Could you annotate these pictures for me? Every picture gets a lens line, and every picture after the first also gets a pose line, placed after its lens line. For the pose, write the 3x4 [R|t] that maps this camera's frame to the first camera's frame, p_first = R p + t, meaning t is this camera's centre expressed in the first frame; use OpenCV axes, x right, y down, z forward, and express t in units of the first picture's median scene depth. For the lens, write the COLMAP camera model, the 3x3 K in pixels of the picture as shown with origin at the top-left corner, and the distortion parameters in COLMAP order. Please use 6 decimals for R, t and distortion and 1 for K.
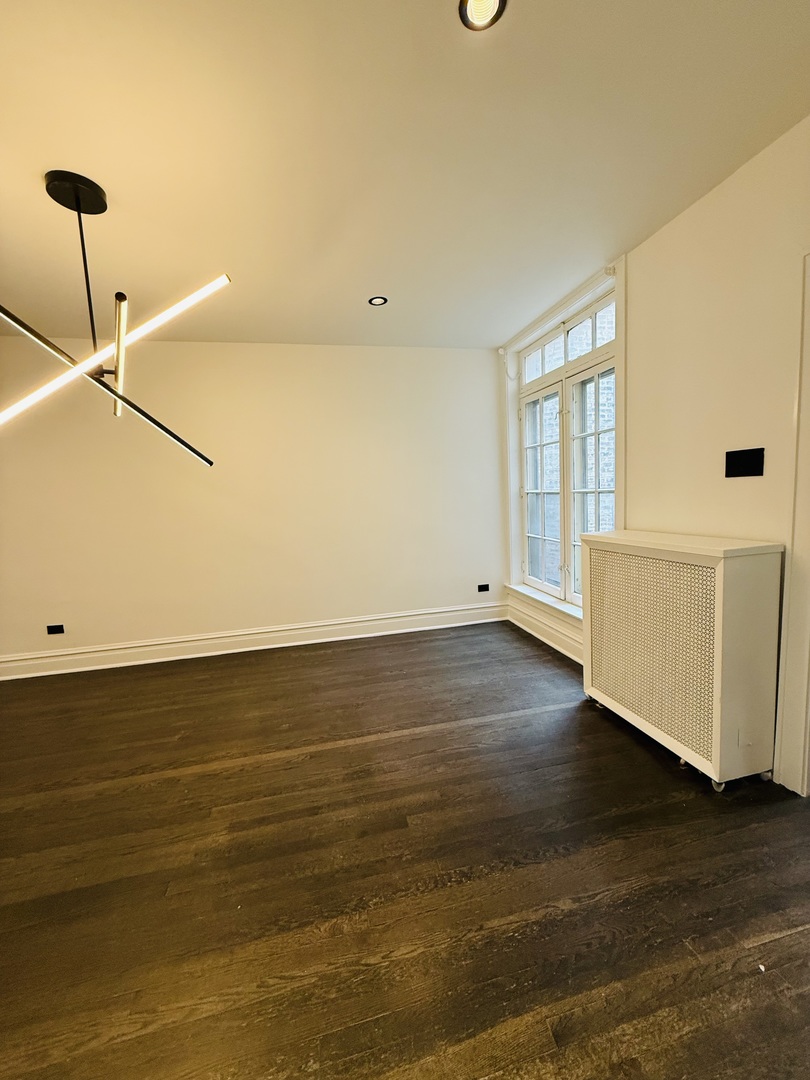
lens RADIAL K [[435.8, 0, 405.0], [0, 435.8, 540.0], [0, 0, 1]] dist [-0.001812, 0.000098]
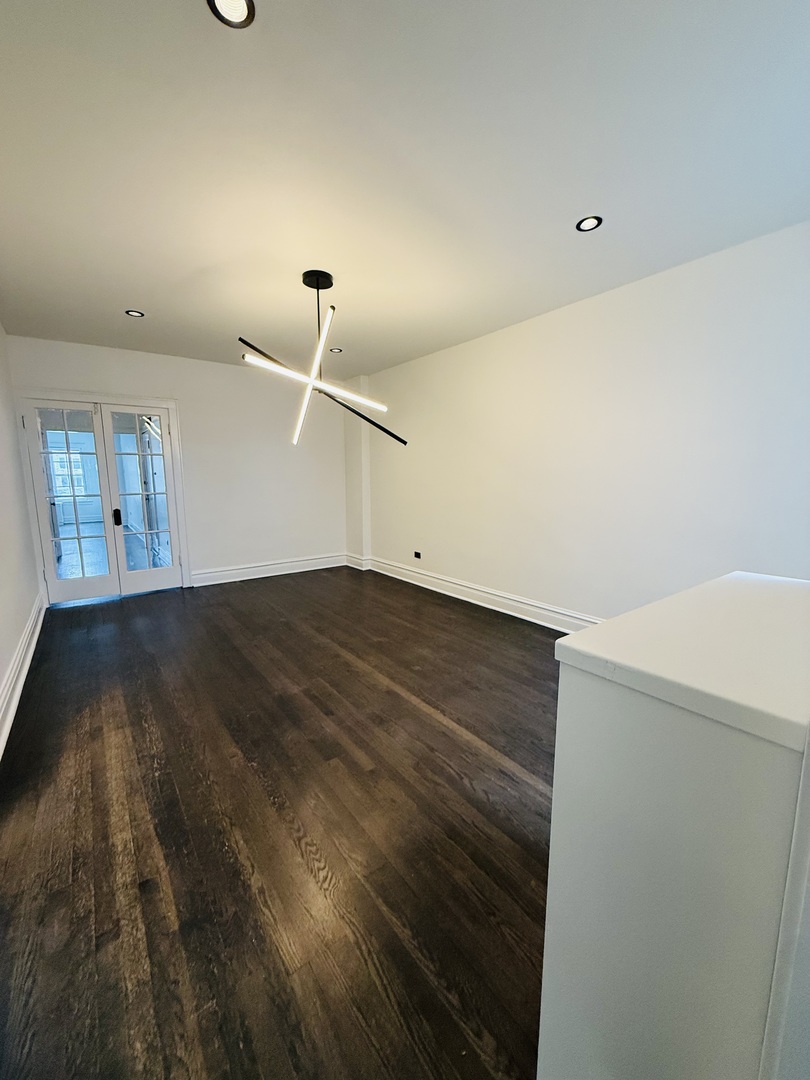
lens RADIAL K [[435.8, 0, 405.0], [0, 435.8, 540.0], [0, 0, 1]] dist [-0.001812, 0.000098]
pose [[0.386566, 0.177384, -0.905042, 0.983740], [-0.114719, 0.982956, 0.143655, -0.104825], [0.915099, 0.048294, 0.400327, 0.667028]]
